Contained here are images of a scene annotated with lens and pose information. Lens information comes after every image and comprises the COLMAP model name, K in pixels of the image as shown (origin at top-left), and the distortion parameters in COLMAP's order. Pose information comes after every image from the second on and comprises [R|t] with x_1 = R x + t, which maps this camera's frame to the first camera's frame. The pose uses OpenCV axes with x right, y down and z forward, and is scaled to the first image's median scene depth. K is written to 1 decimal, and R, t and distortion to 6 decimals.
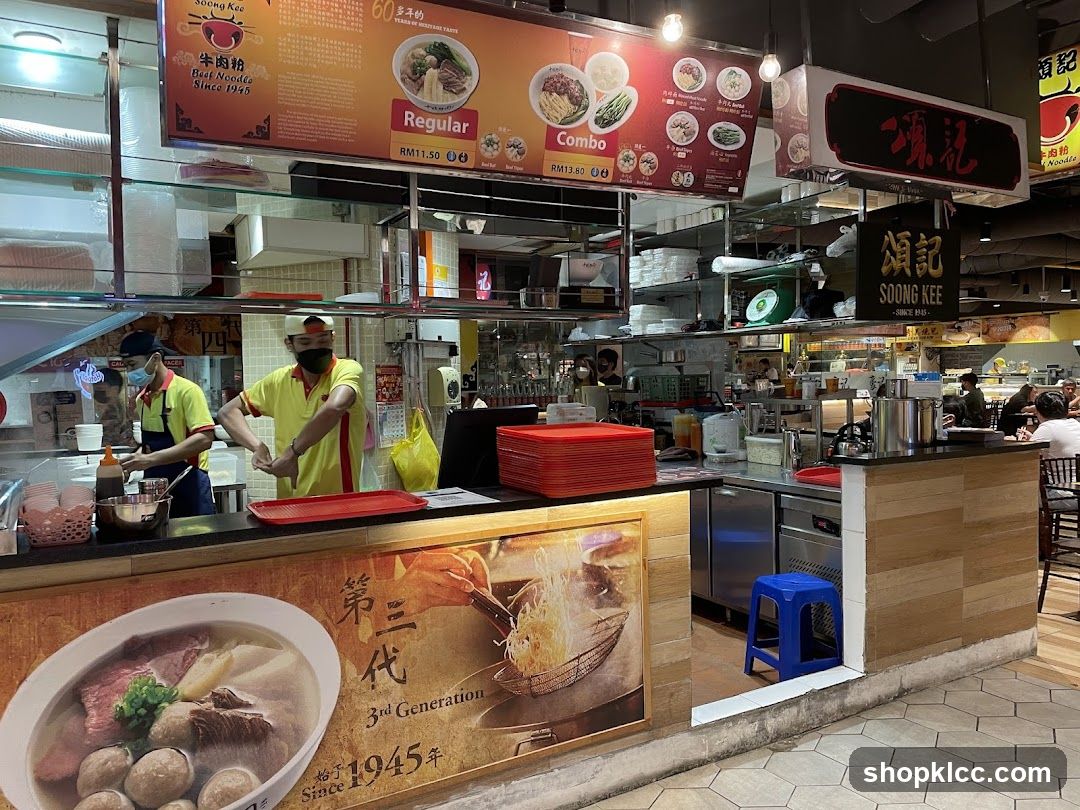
lens RADIAL K [[809.4, 0, 541.7], [0, 809.4, 409.5], [0, 0, 1]] dist [0.052096, -0.045583]
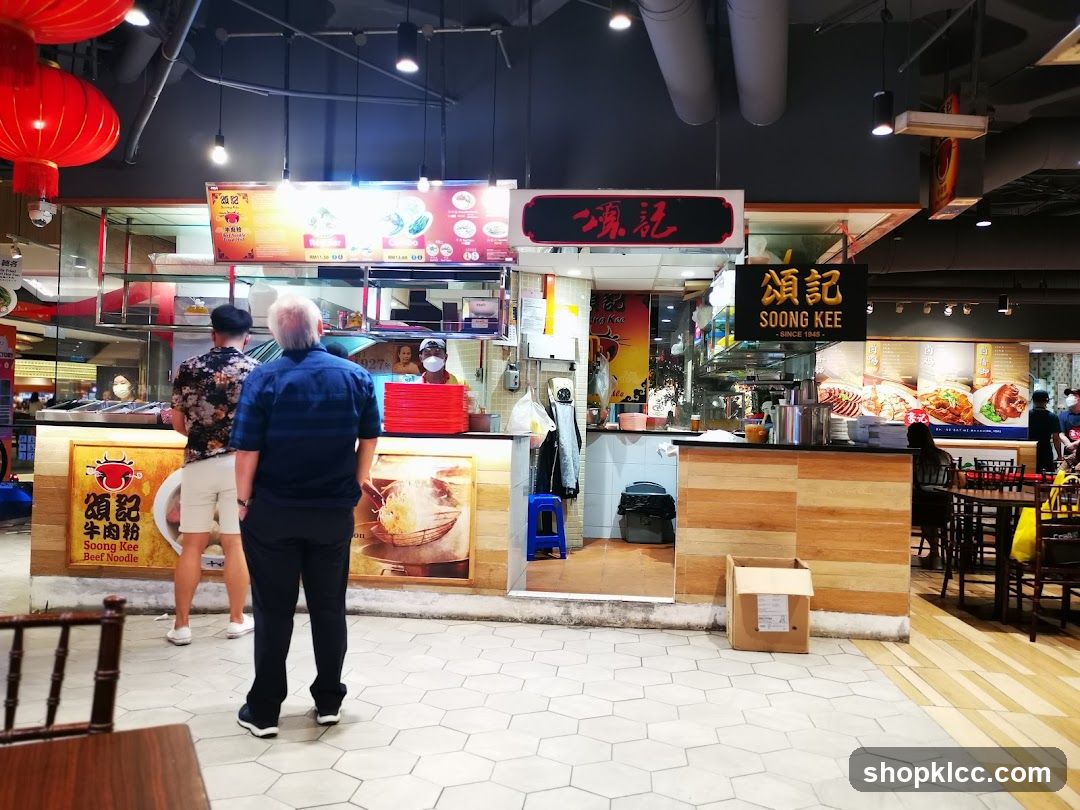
lens RADIAL K [[840.6, 0, 544.1], [0, 840.6, 404.6], [0, 0, 1]] dist [0.049919, -0.028907]
pose [[0.822772, 0.037530, -0.567131, 1.369593], [-0.067761, 0.997178, -0.032317, 0.082952], [0.564318, 0.065019, 0.822993, -0.384375]]
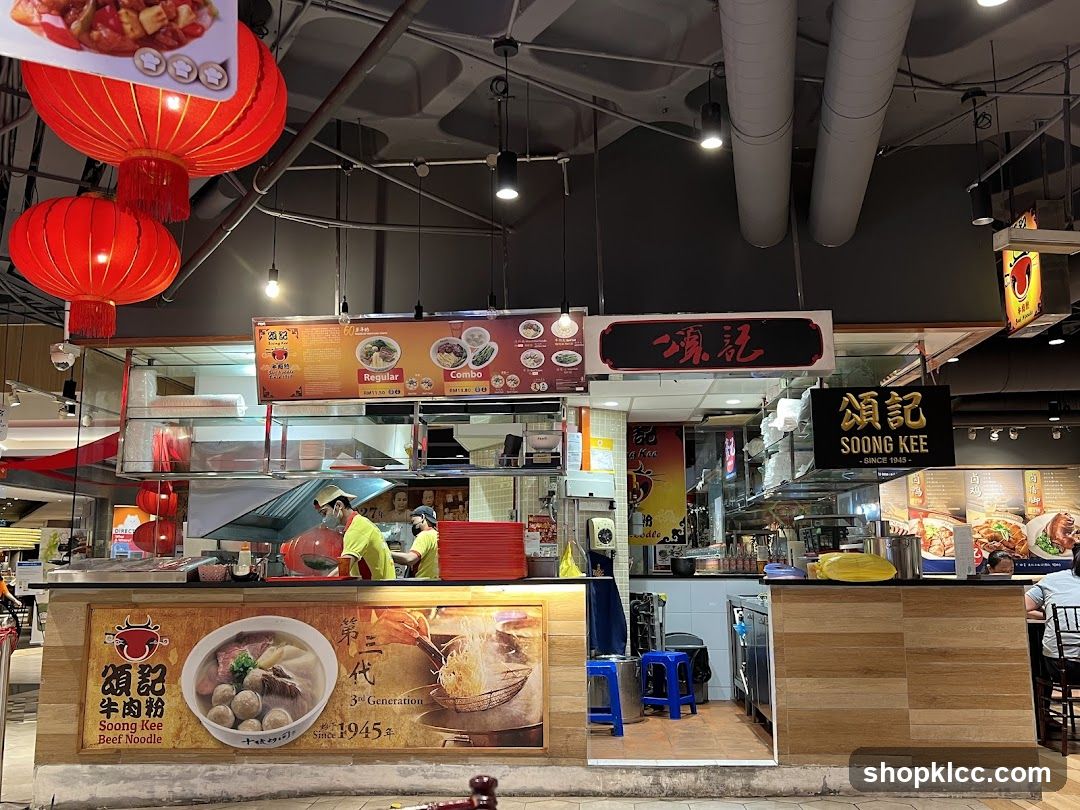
lens RADIAL K [[929.1, 0, 546.8], [0, 929.1, 423.0], [0, 0, 1]] dist [0.054908, -0.059648]
pose [[0.843875, -0.066898, -0.532352, 1.202380], [-0.032735, 0.983929, -0.175536, 0.117610], [0.535540, 0.165557, 0.828123, -0.536283]]
